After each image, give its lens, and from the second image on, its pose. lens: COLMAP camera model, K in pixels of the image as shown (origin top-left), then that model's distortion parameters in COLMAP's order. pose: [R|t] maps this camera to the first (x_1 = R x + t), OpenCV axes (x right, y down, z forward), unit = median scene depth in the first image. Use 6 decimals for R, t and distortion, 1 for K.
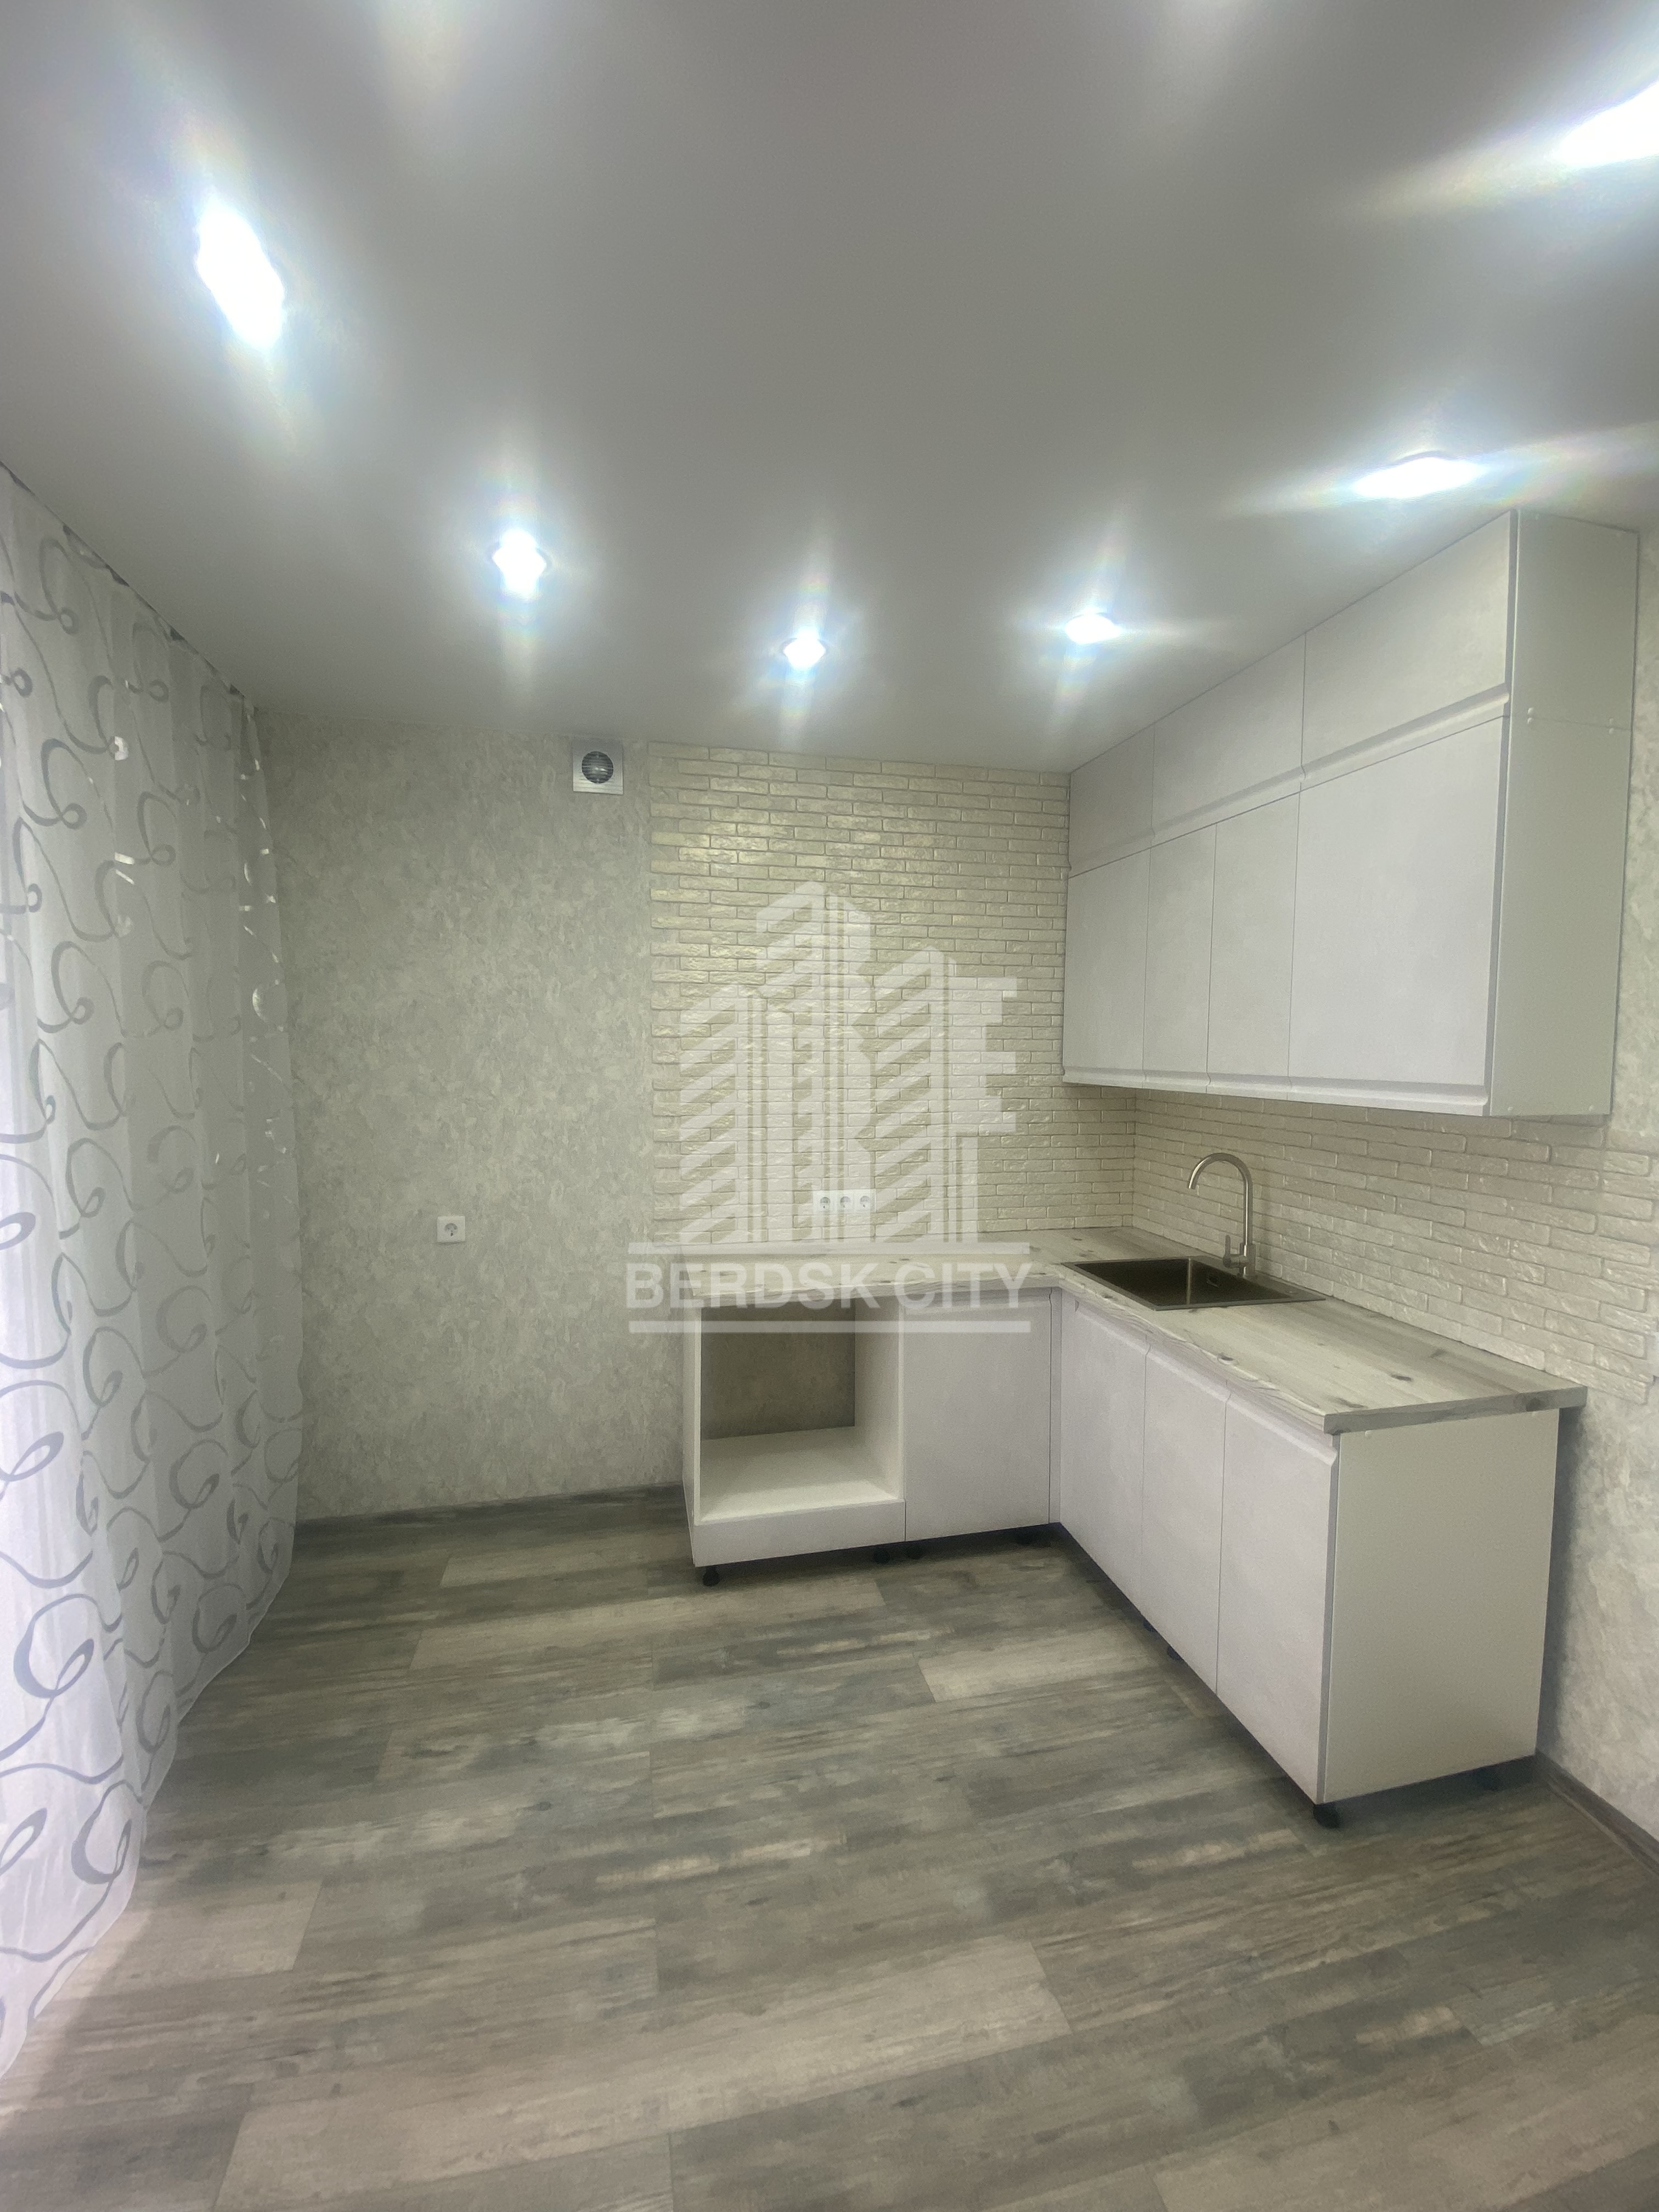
lens RADIAL K [[903.1, 0, 824.8], [0, 903.1, 1106.7], [0, 0, 1]] dist [0.019698, -0.020513]
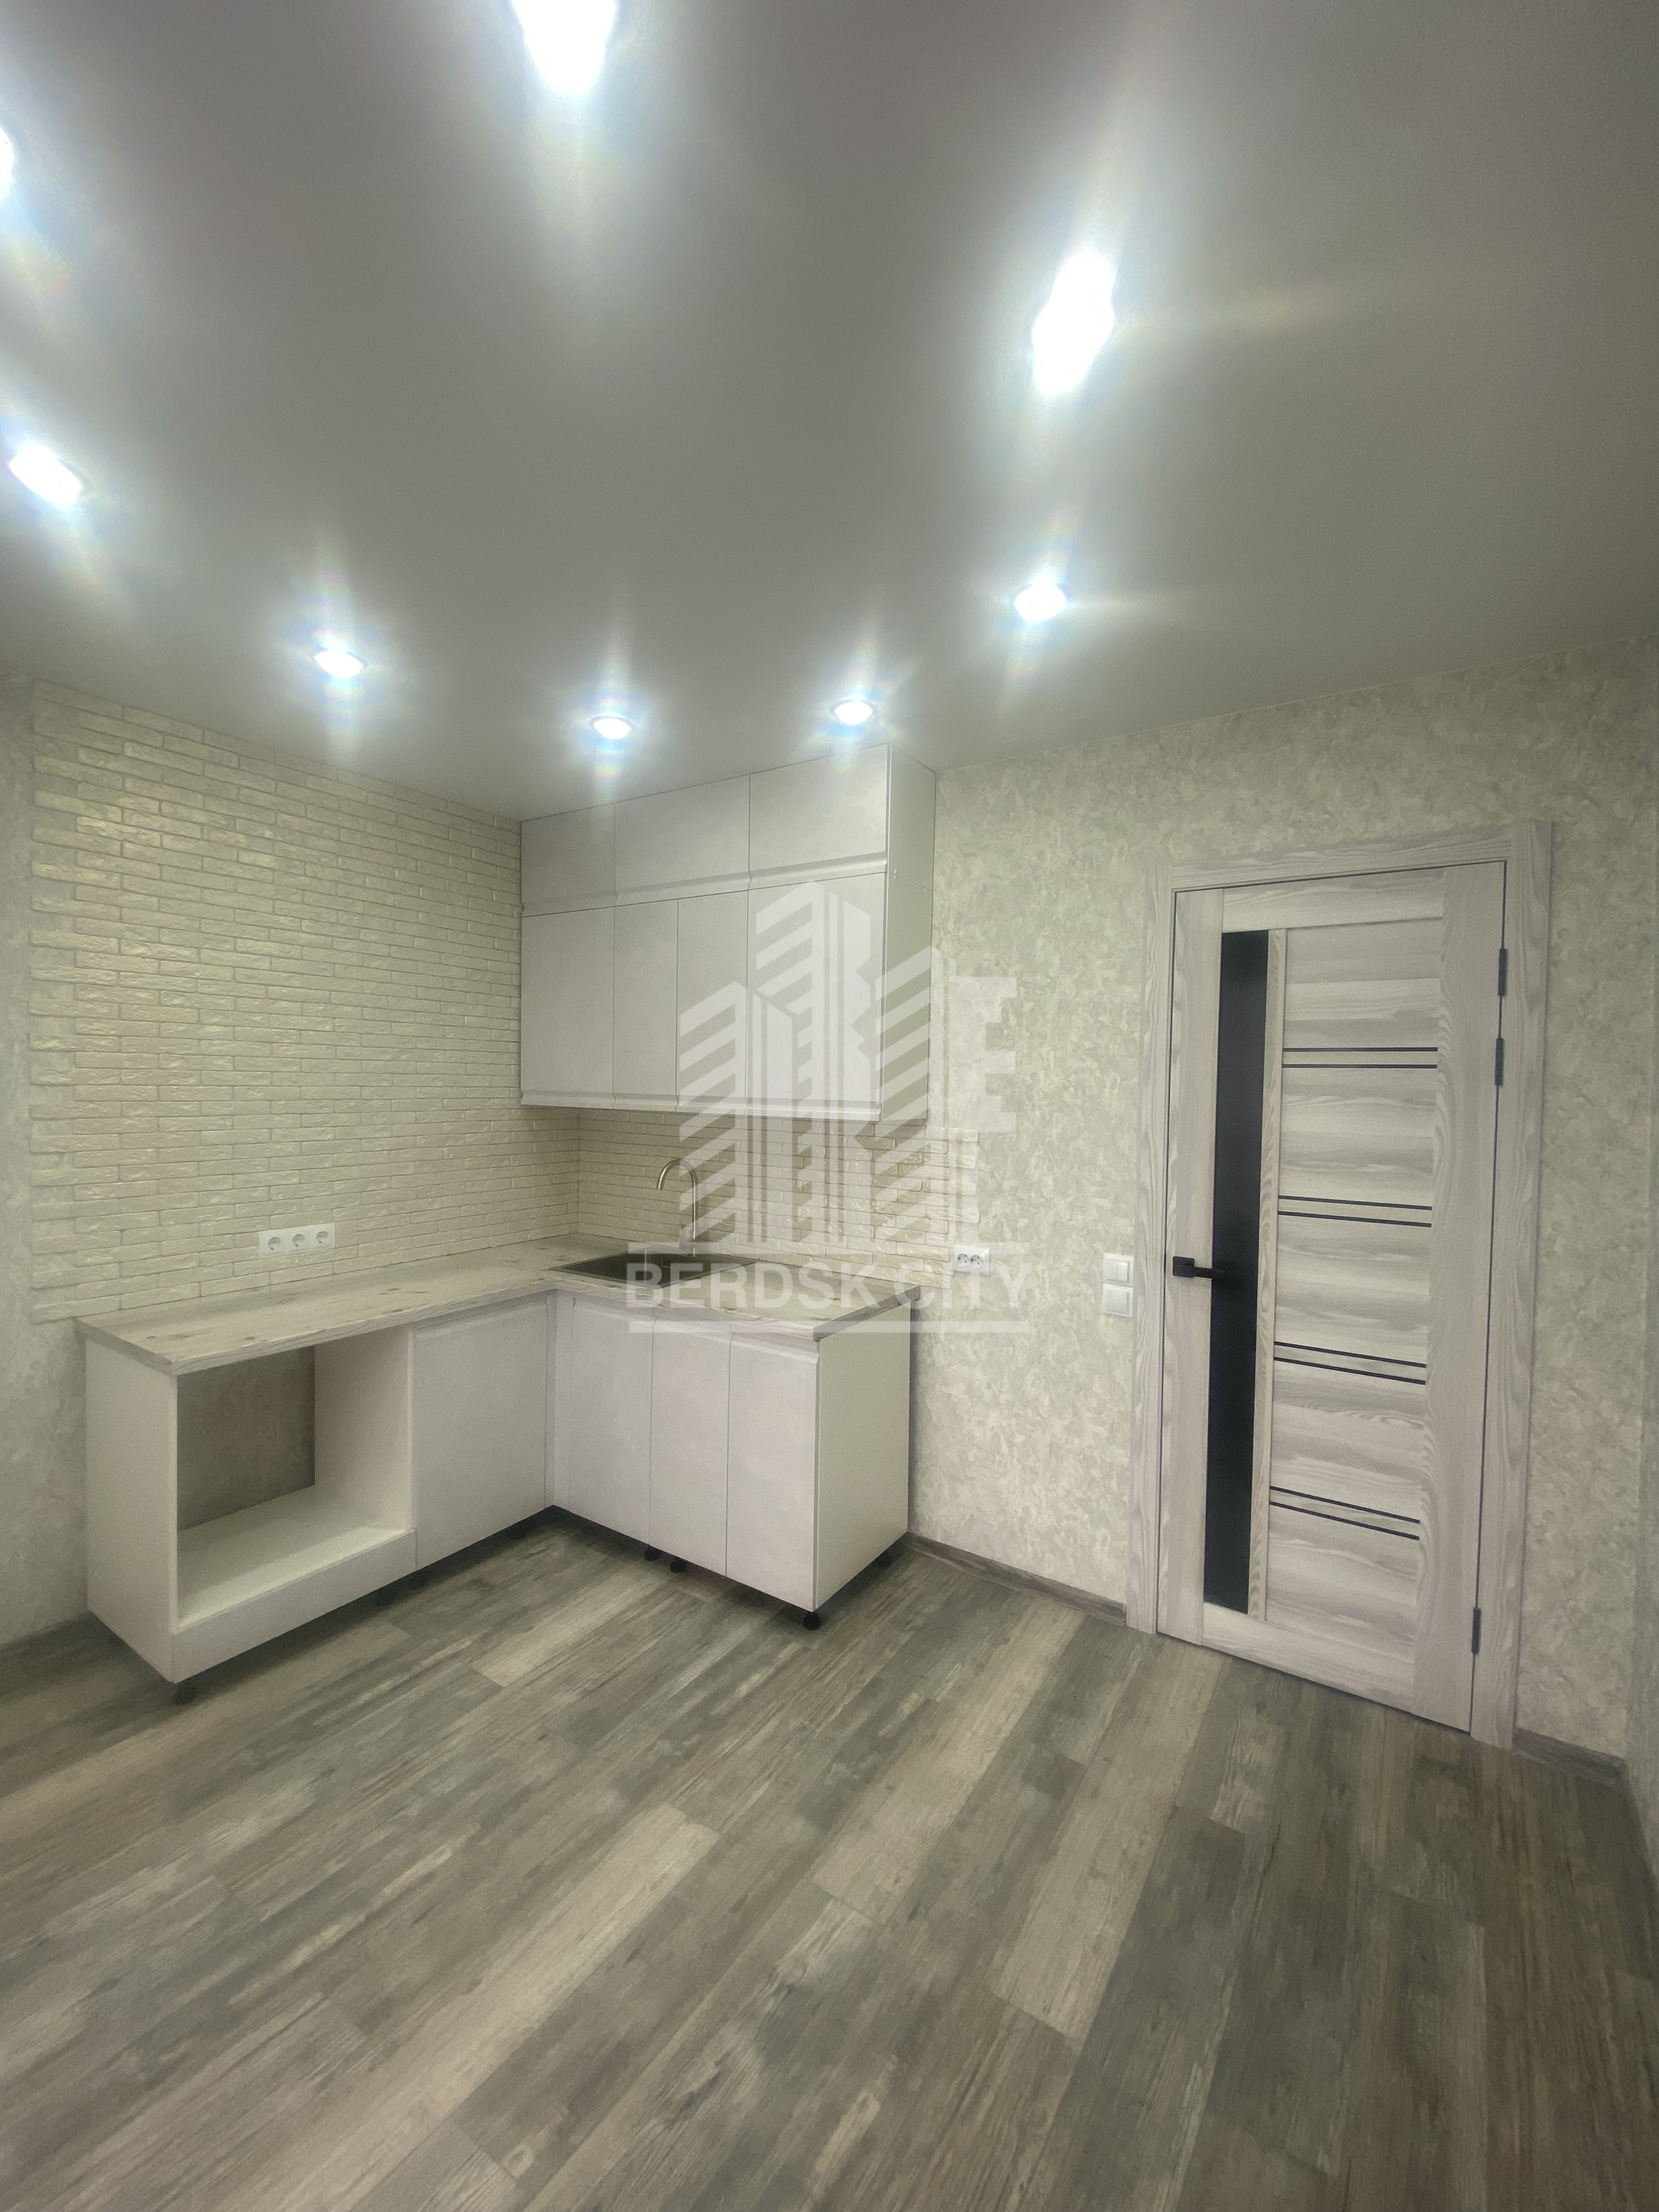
lens RADIAL K [[906.9, 0, 836.3], [0, 906.9, 1108.4], [0, 0, 1]] dist [0.021088, -0.020651]
pose [[0.715087, -0.011103, 0.698948, -0.325254], [0.030483, 0.999418, -0.015311, 0.007950], [-0.698371, 0.032254, 0.715009, -0.052210]]
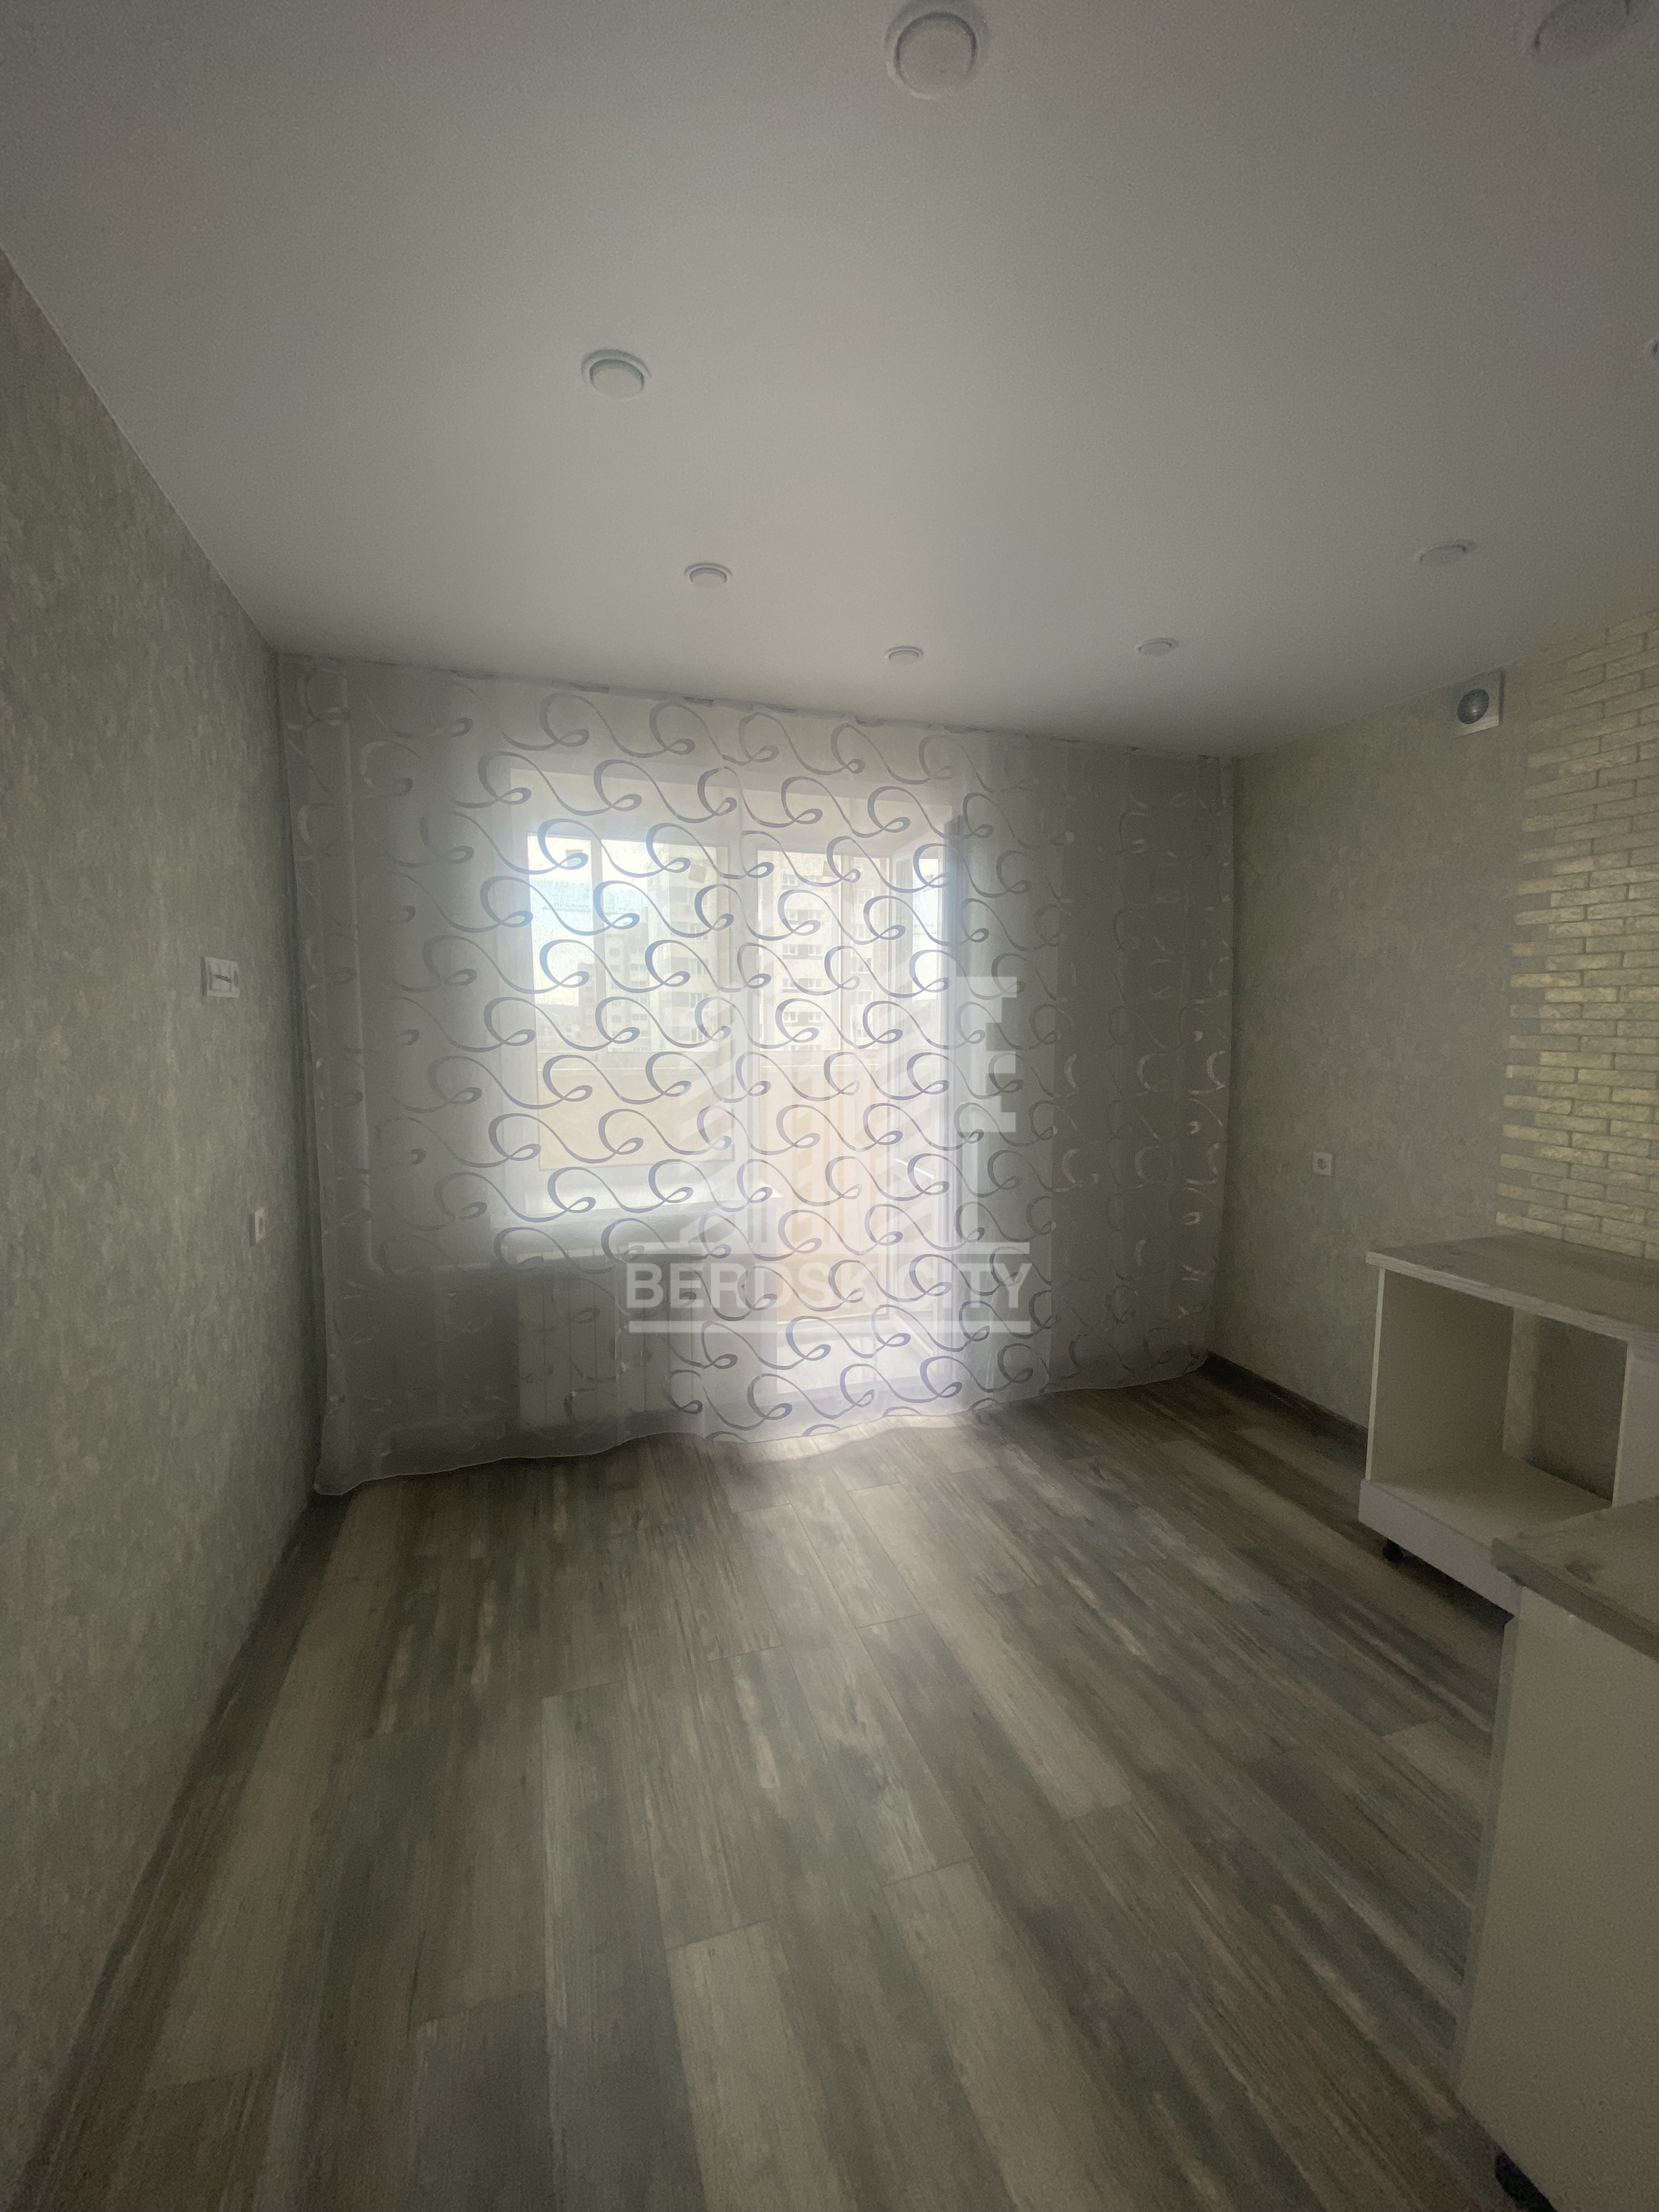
lens RADIAL K [[903.1, 0, 824.8], [0, 903.1, 1106.7], [0, 0, 1]] dist [0.019698, -0.020513]
pose [[0.084463, 0.095455, -0.991844, 0.861586], [-0.065552, 0.993777, 0.090059, 0.001207], [0.994268, 0.057410, 0.090195, 0.334461]]
